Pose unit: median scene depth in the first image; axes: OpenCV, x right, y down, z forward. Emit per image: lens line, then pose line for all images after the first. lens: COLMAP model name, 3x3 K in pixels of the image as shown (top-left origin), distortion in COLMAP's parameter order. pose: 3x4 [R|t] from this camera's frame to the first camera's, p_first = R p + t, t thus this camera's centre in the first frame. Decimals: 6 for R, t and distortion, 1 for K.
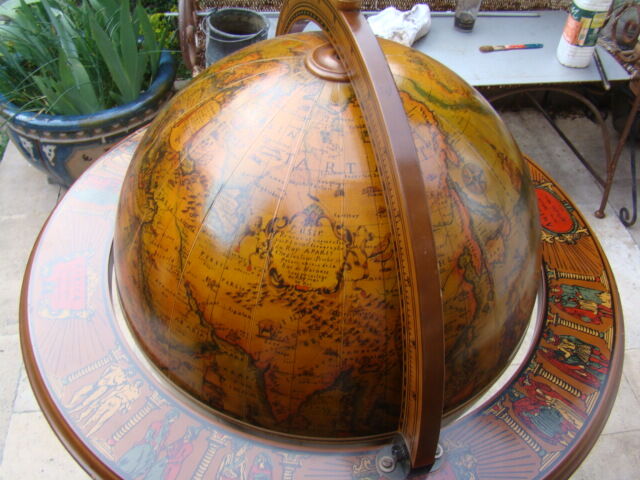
lens RADIAL K [[593.4, 0, 320.1], [0, 593.4, 241.1], [0, 0, 1]] dist [-0.137342, 0.000000]
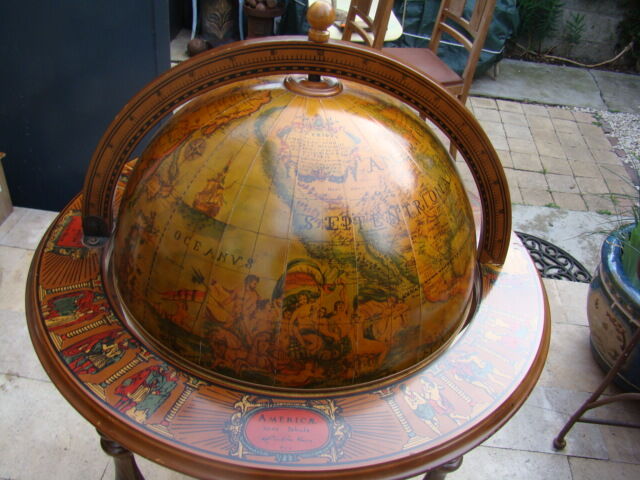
lens RADIAL K [[593.4, 0, 319.0], [0, 593.4, 238.9], [0, 0, 1]] dist [-0.137342, 0.000000]
pose [[-0.240845, 0.525994, -0.815674, 1.072449], [-0.775603, 0.400918, 0.487549, -0.686341], [0.583466, 0.750063, 0.311404, 0.734190]]
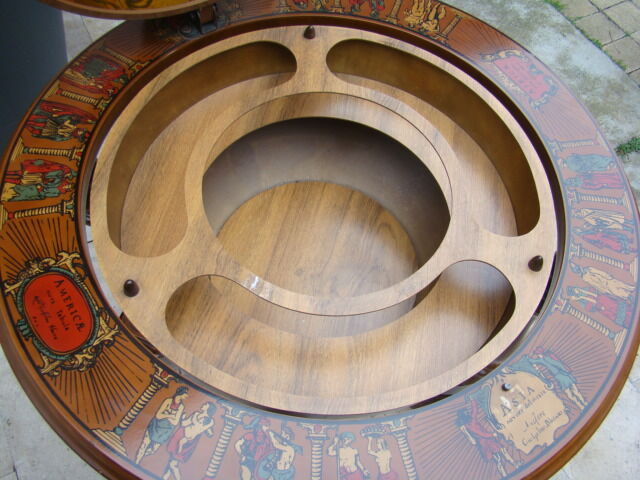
lens RADIAL K [[593.4, 0, 319.5], [0, 593.4, 241.3], [0, 0, 1]] dist [-0.137342, 0.000000]
pose [[-0.932794, 0.226176, -0.280607, 0.337676], [-0.332283, -0.238155, 0.912617, -0.926704], [0.139584, 0.944525, 0.297304, 0.937512]]
